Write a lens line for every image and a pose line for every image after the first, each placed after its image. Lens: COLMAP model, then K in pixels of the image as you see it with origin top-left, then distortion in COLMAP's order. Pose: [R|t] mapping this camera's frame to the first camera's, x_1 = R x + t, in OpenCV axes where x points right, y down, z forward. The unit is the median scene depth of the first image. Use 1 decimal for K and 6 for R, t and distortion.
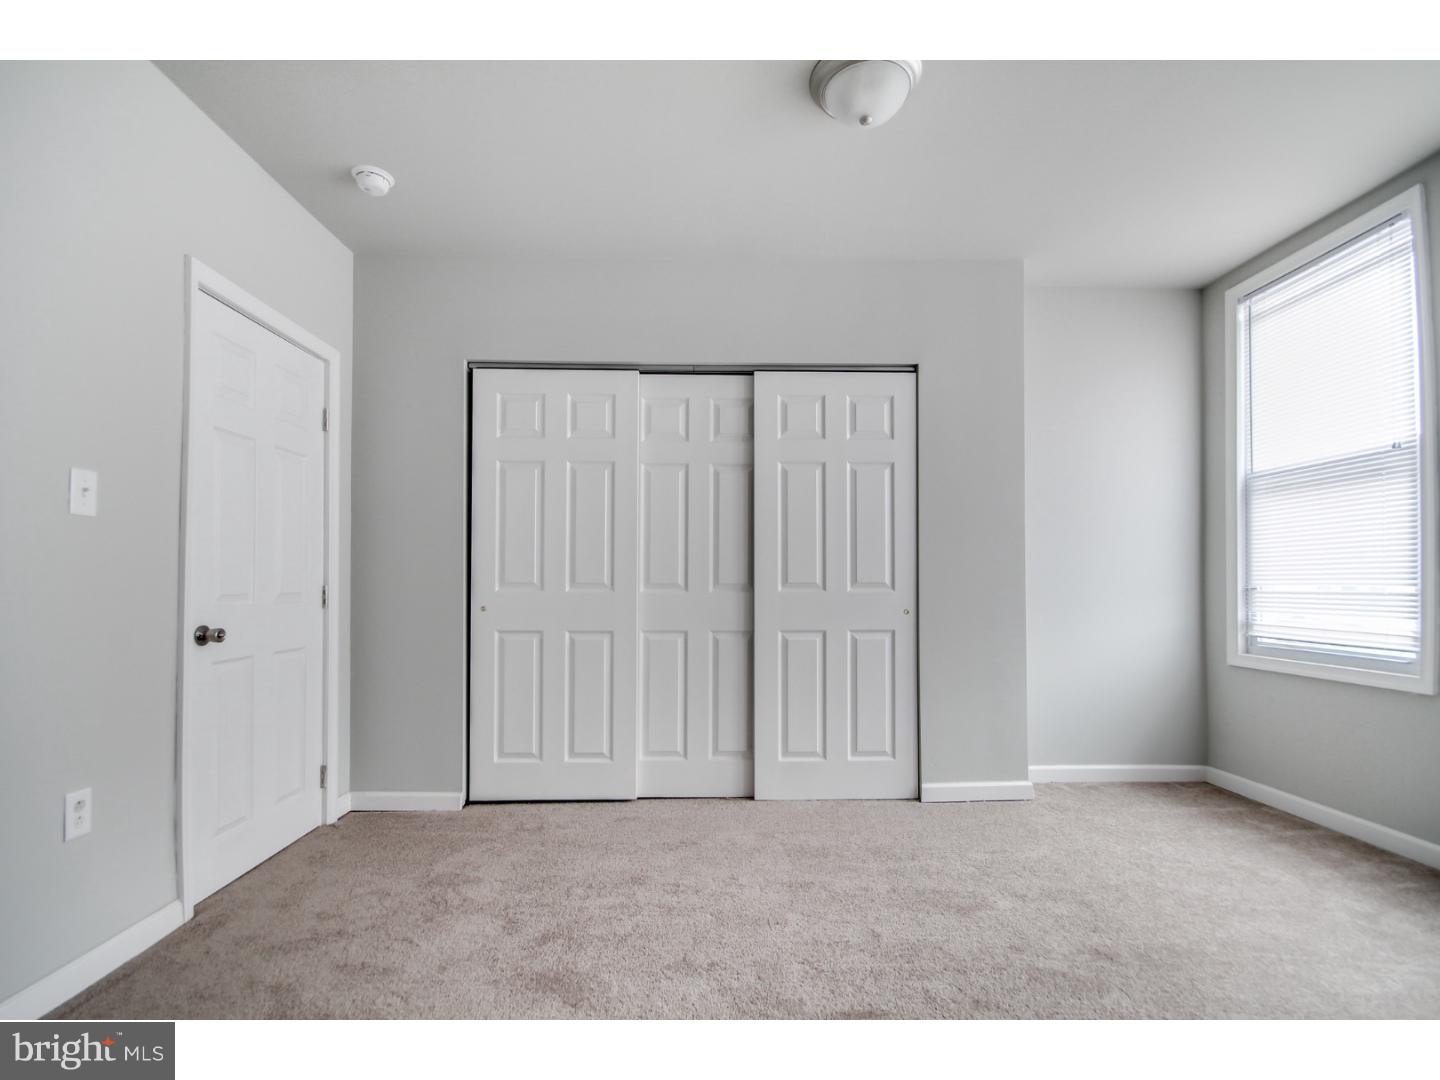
lens RADIAL K [[676.6, 0, 718.3], [0, 676.6, 567.0], [0, 0, 1]] dist [0.003198, -0.000998]
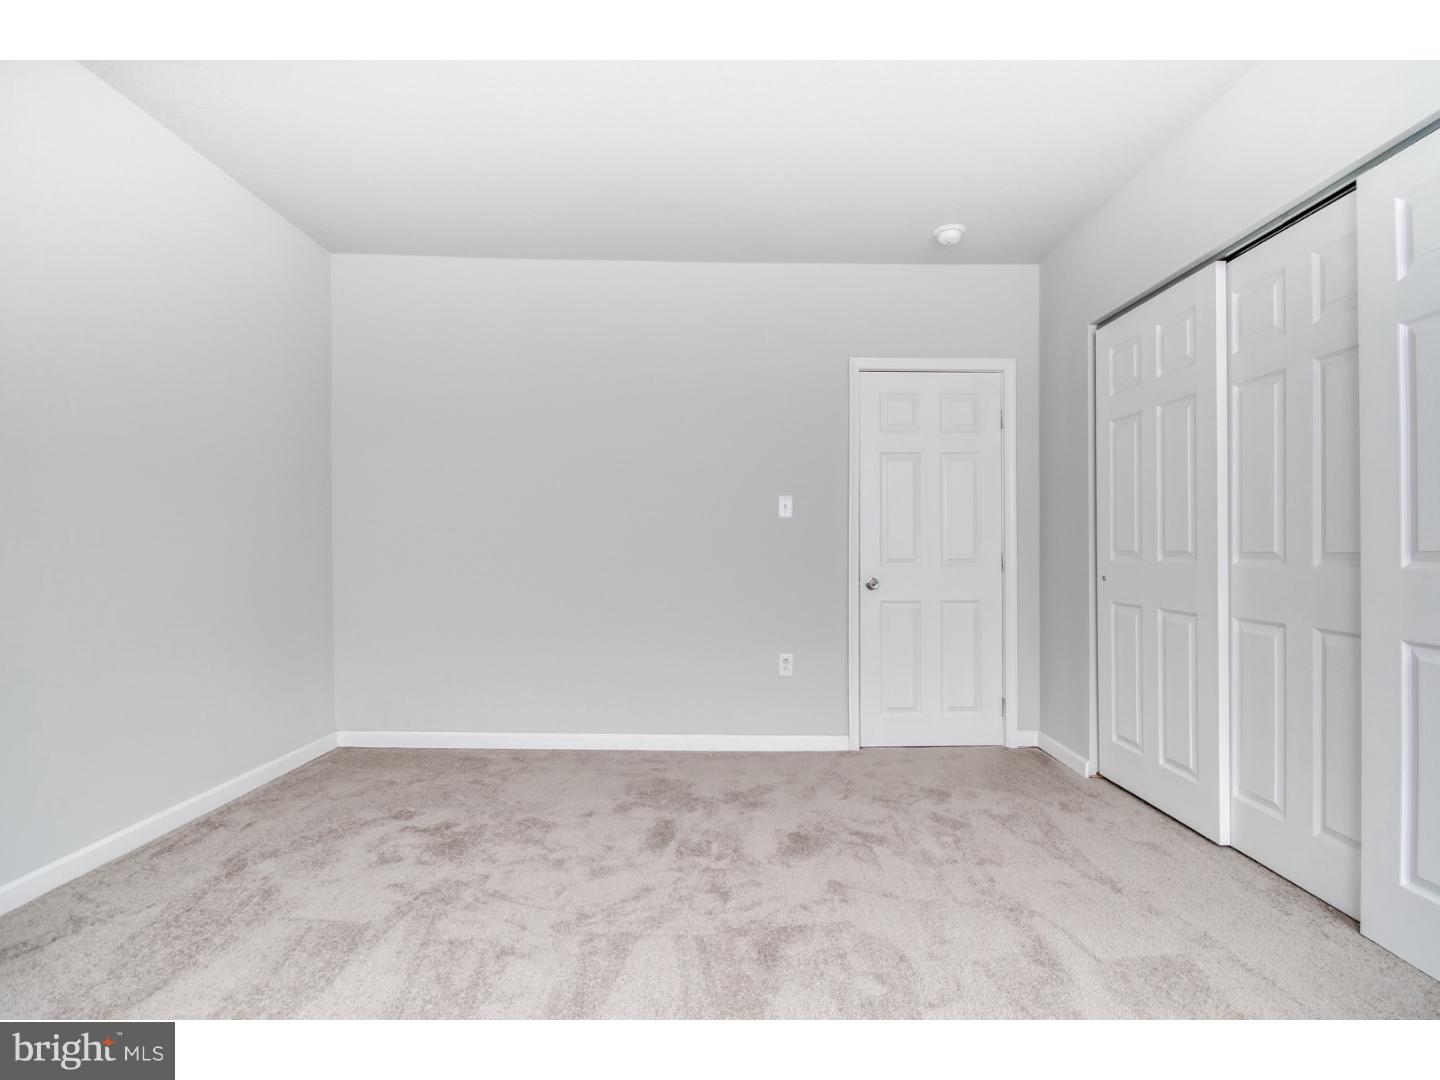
lens RADIAL K [[684.3, 0, 724.1], [0, 684.3, 544.5], [0, 0, 1]] dist [0.000642, -0.000169]
pose [[-0.009498, -0.009979, -0.999905, 0.635889], [0.026309, 0.999602, -0.010226, 0.009732], [0.999609, -0.026404, -0.009232, 0.477230]]
